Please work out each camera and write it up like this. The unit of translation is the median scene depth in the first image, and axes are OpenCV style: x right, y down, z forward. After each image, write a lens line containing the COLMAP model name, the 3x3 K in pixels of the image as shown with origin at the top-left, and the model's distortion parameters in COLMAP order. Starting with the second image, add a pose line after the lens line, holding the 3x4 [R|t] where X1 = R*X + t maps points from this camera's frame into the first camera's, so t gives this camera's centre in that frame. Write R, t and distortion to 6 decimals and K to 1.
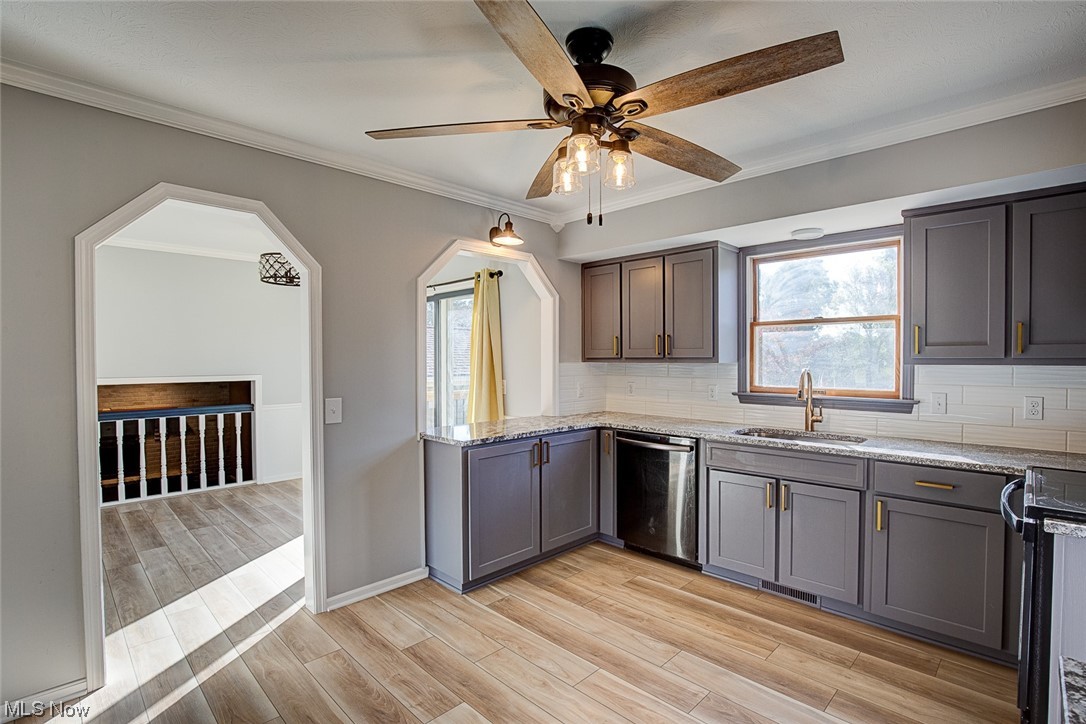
lens RADIAL K [[516.3, 0, 543.0], [0, 516.3, 362.0], [0, 0, 1]] dist [-0.029660, -0.000107]
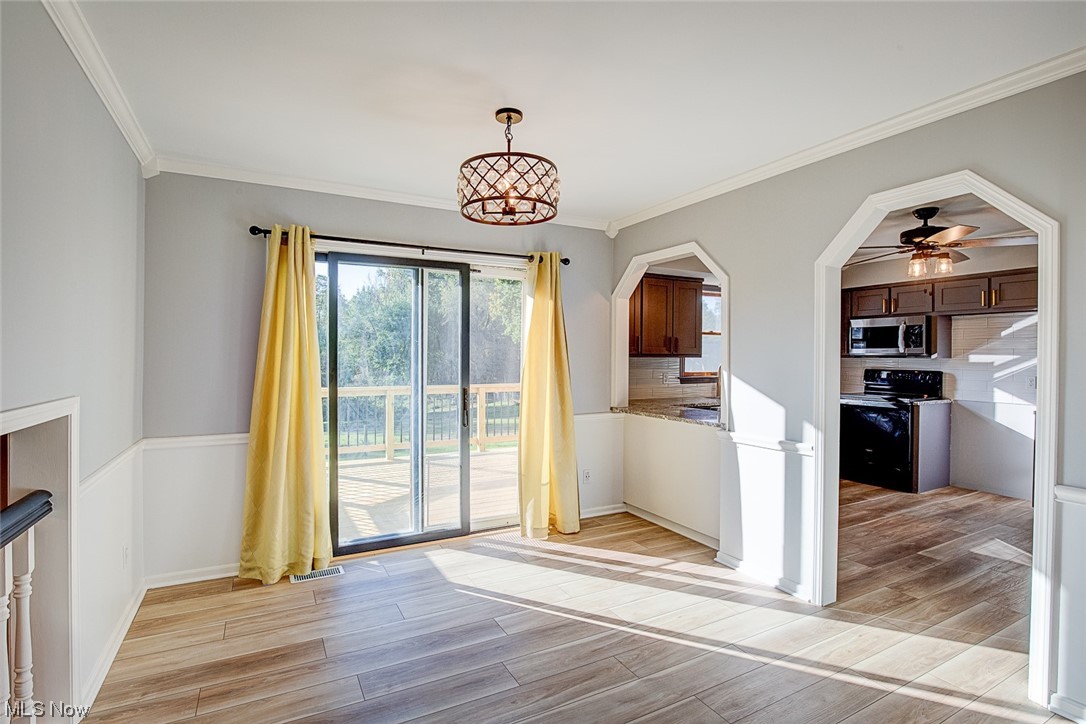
lens RADIAL K [[516.3, 0, 543.0], [0, 516.3, 362.0], [0, 0, 1]] dist [-0.029660, -0.000107]
pose [[0.296316, -0.009296, 0.955045, -1.249013], [0.007683, 0.999943, 0.007350, 0.001057], [-0.955059, 0.005160, 0.296370, 0.984513]]
